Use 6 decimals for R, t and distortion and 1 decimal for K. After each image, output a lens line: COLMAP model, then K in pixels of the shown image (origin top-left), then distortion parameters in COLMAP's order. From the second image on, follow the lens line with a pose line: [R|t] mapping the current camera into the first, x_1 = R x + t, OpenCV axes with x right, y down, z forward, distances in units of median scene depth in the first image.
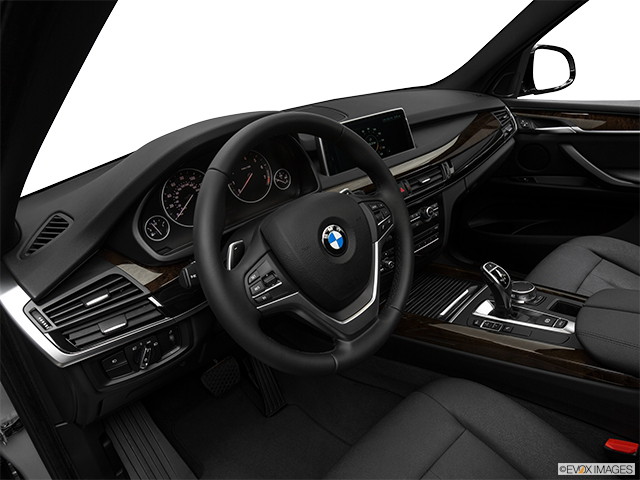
lens RADIAL K [[386.6, 0, 320.0], [0, 386.6, 240.0], [0, 0, 1]] dist [0.000742, 0.000155]
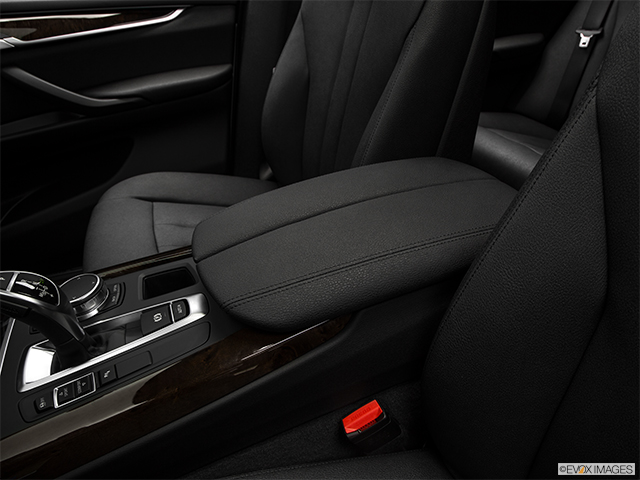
lens RADIAL K [[453.2, 0, 320.0], [0, 453.2, 240.0], [0, 0, 1]] dist [-0.069181, 0.002262]
pose [[0.367452, -0.383928, 0.847100, 0.168102], [0.368410, 0.896398, 0.246463, 0.038390], [-0.853963, 0.221517, 0.470826, 0.443880]]
